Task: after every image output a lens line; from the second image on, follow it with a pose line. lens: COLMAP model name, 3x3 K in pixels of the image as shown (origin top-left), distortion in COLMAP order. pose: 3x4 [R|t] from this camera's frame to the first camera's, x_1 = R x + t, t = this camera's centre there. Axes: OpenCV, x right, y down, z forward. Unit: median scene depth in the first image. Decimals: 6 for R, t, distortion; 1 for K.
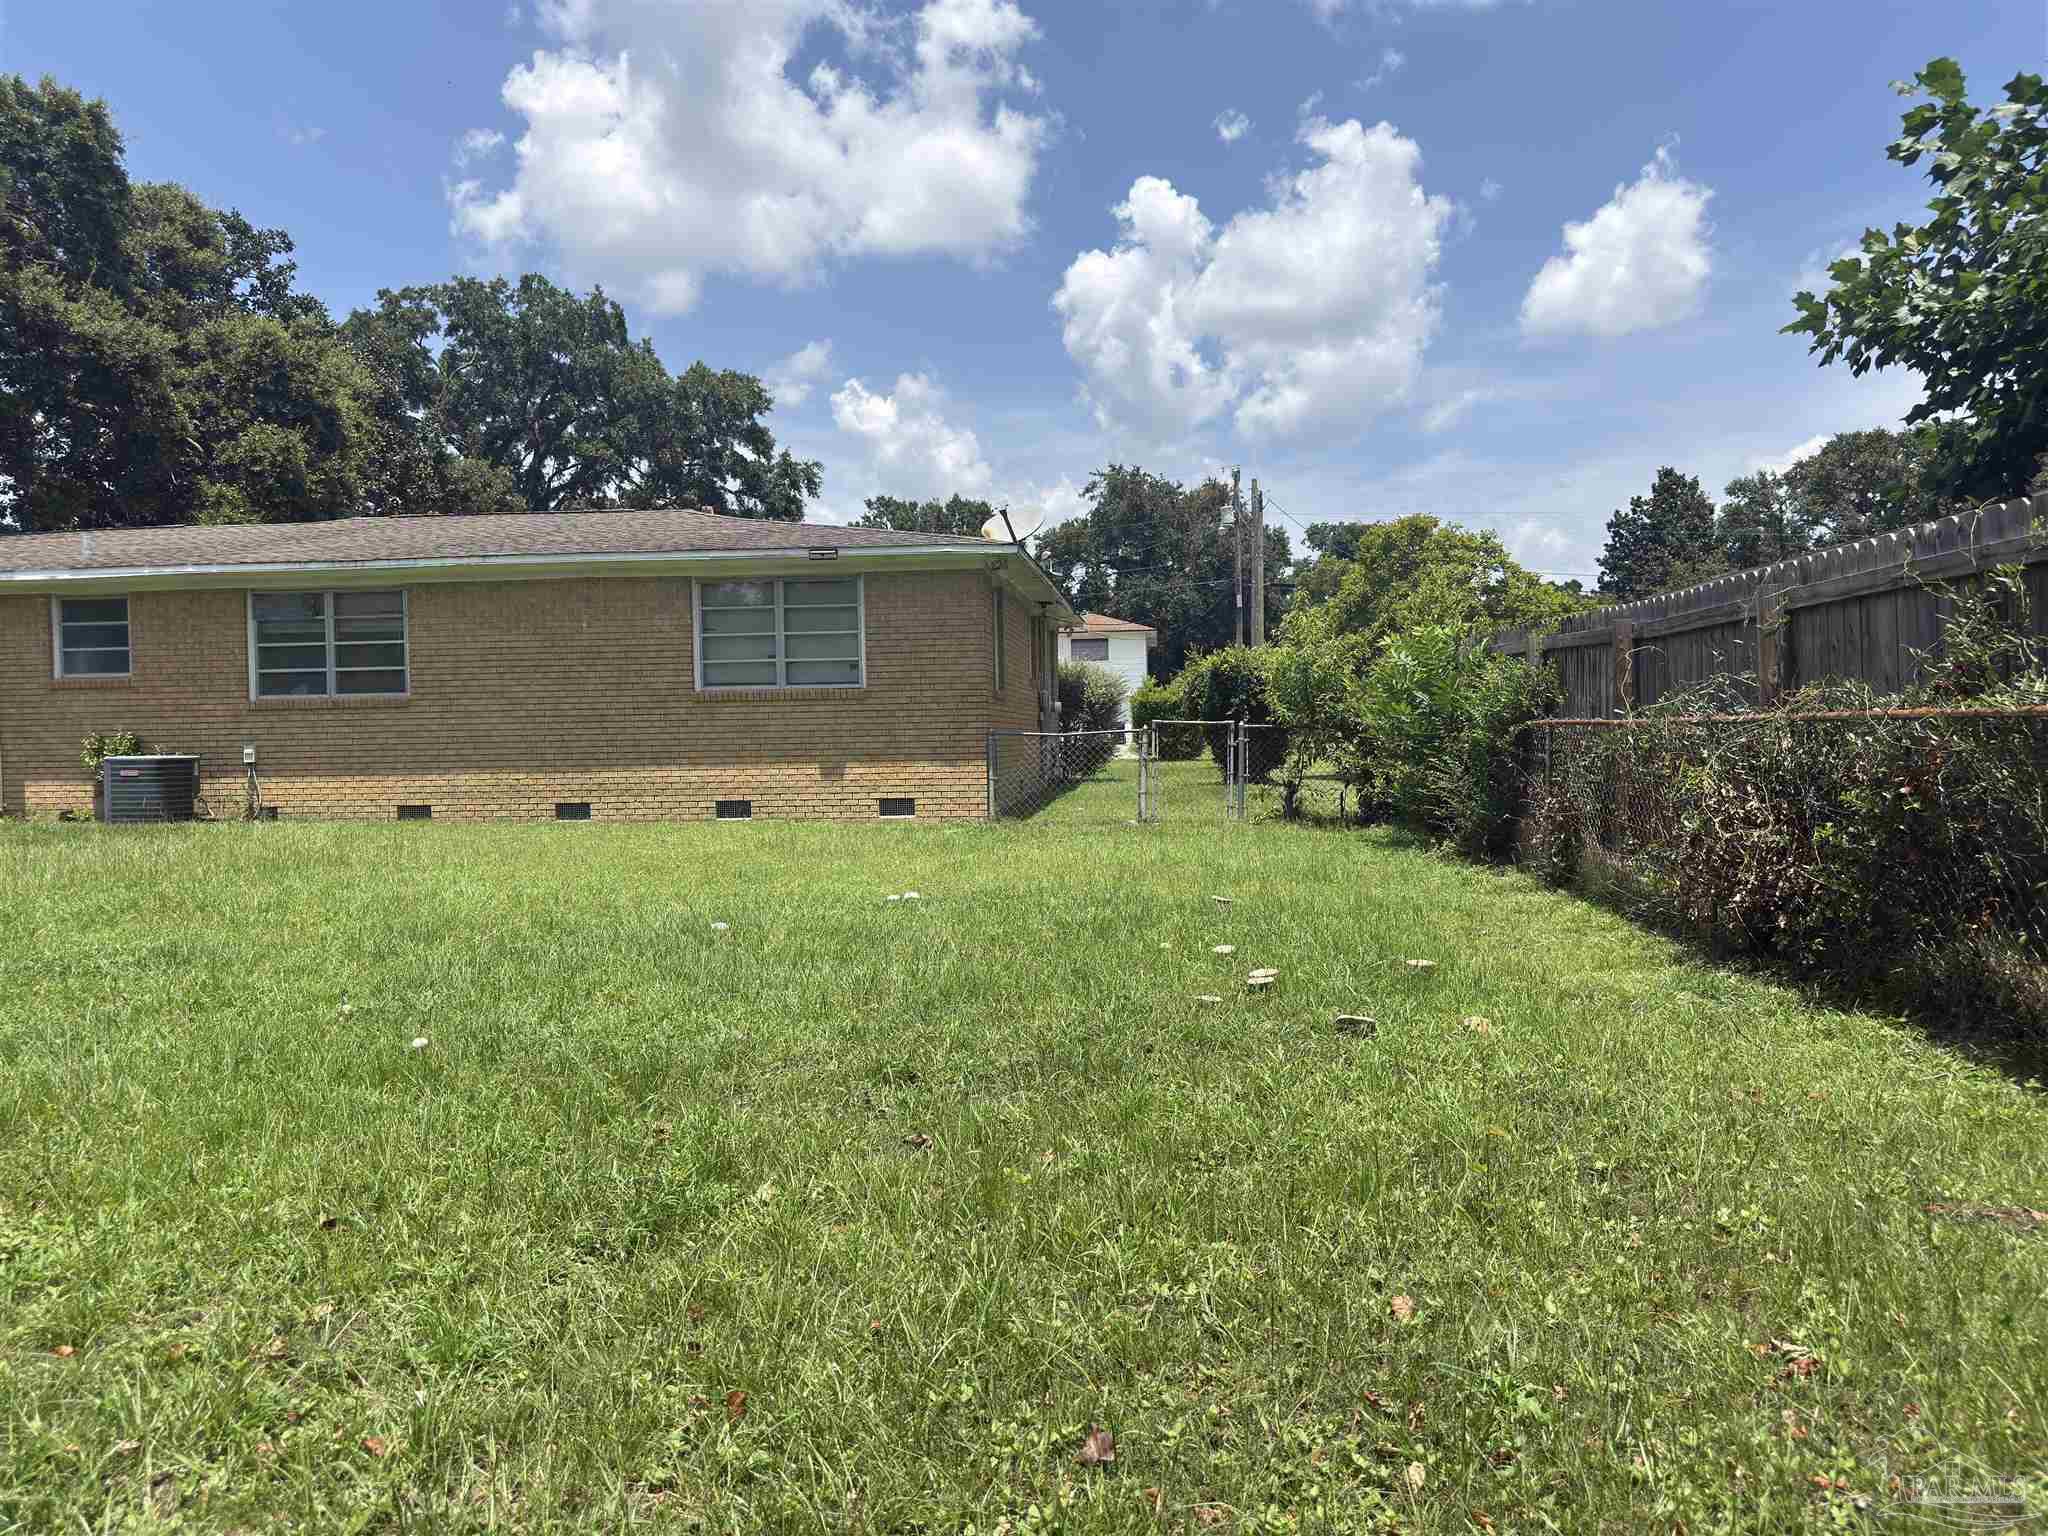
lens RADIAL K [[1432.4, 0, 1023.9], [0, 1432.4, 765.3], [0, 0, 1]] dist [0.000634, 0.003883]
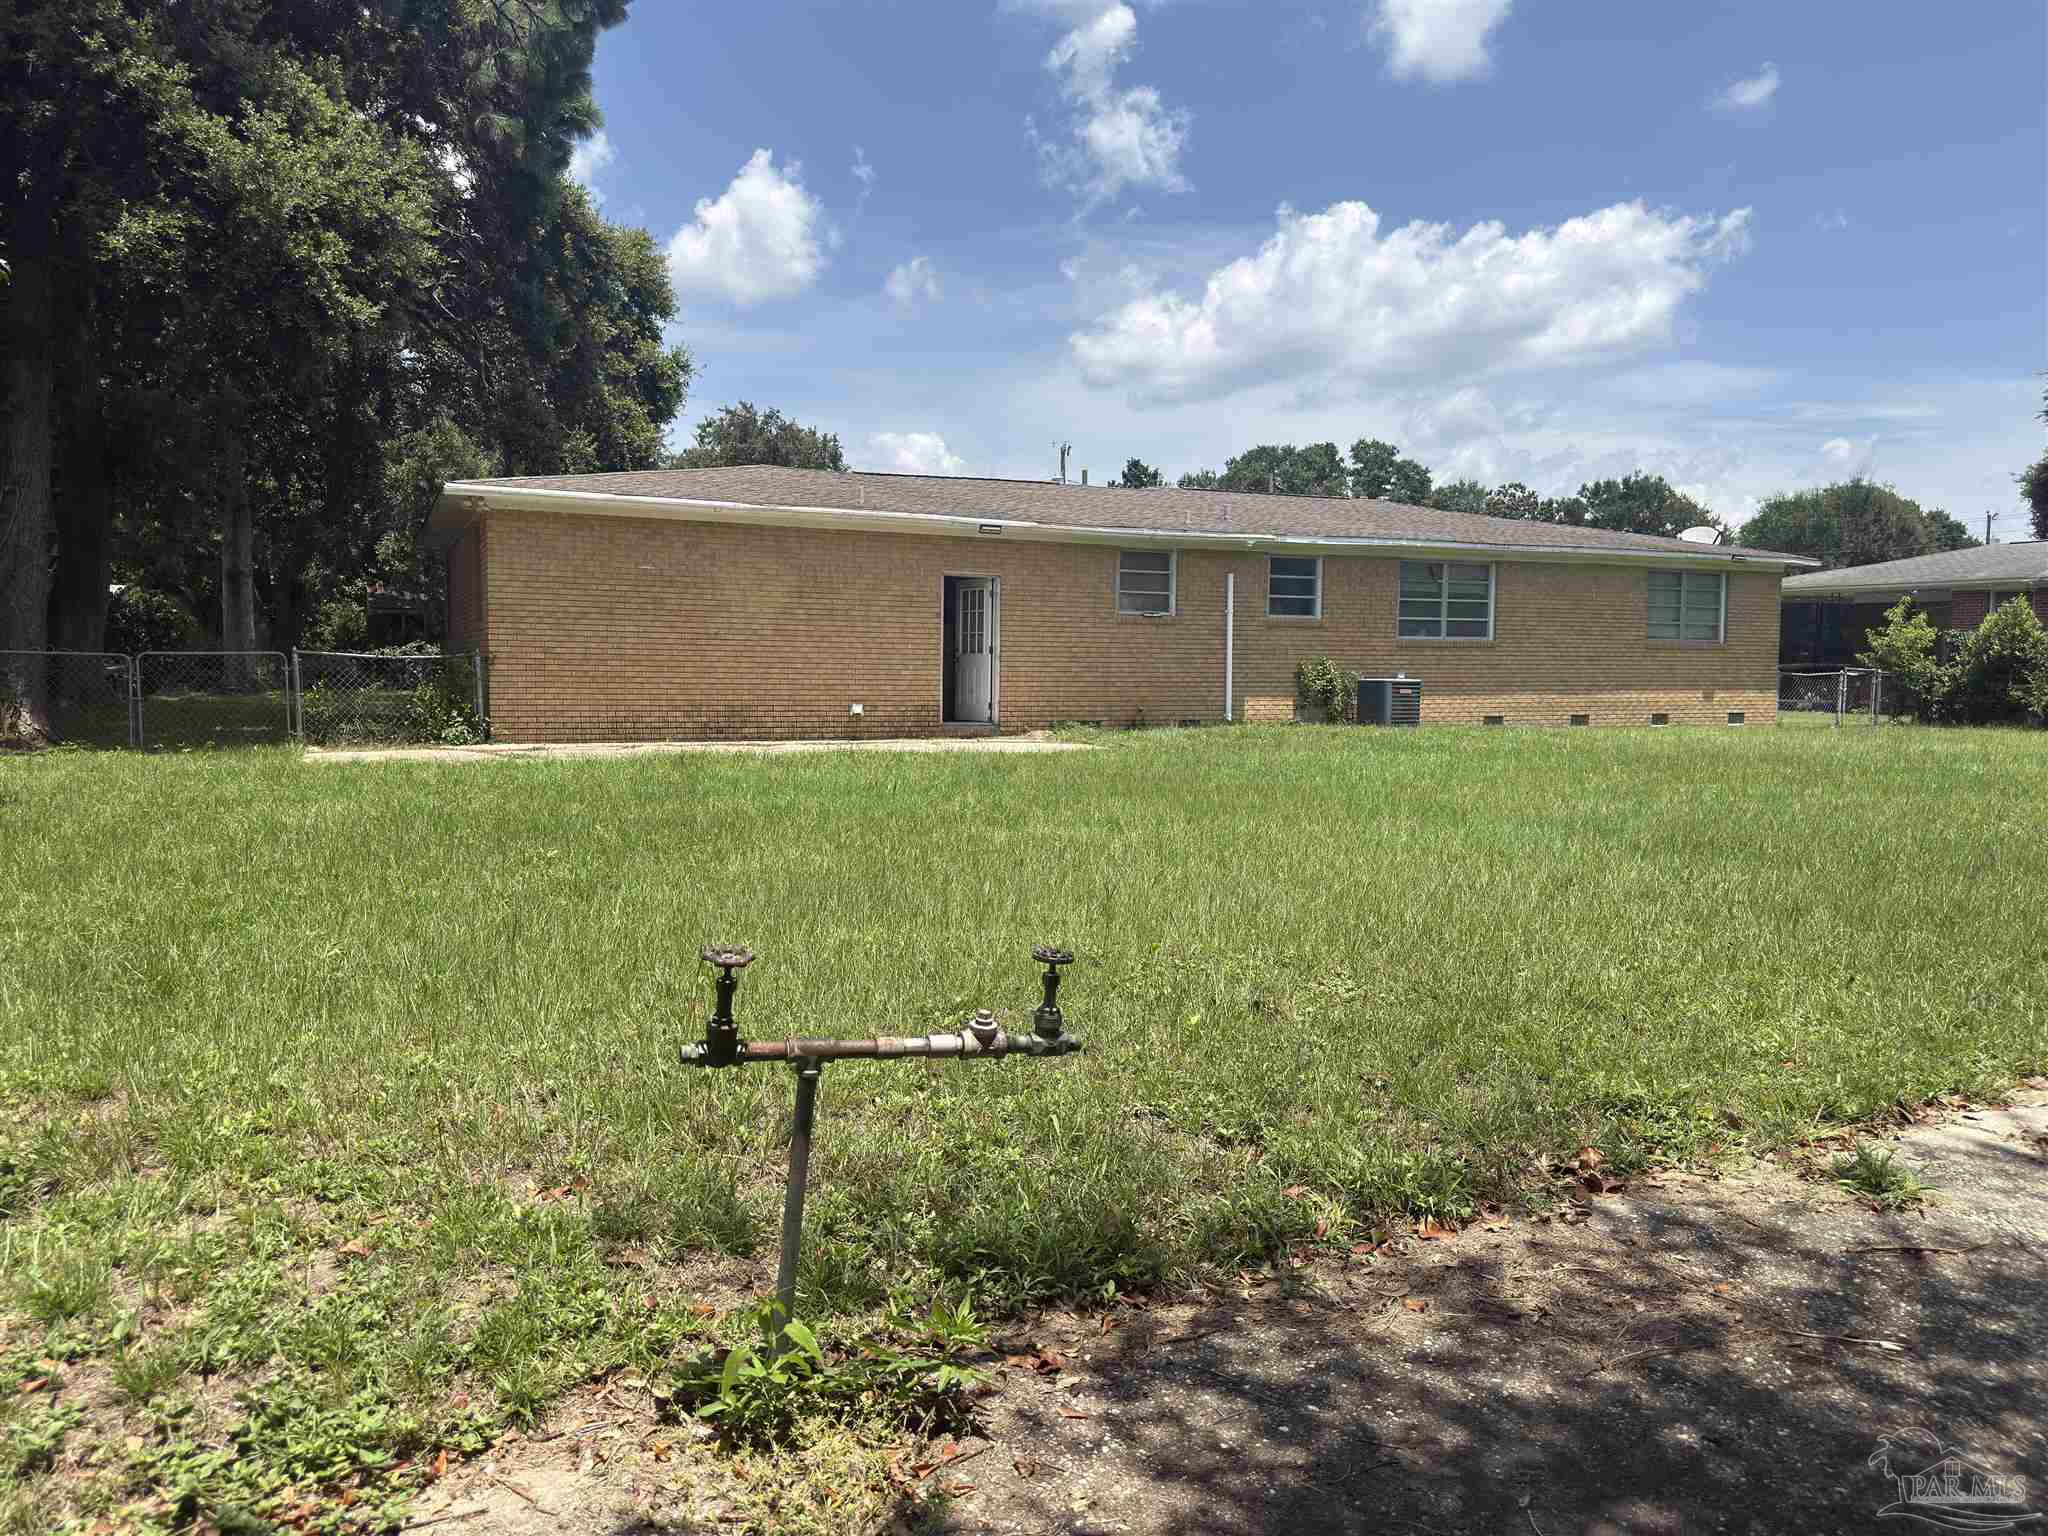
lens RADIAL K [[1432.4, 0, 1025.3], [0, 1432.4, 770.8], [0, 0, 1]] dist [0.000634, 0.003883]
pose [[0.881207, -0.012494, 0.472566, -1.520148], [-0.006700, 0.999220, 0.038912, 0.030079], [-0.472683, -0.037456, 0.880436, -0.048351]]
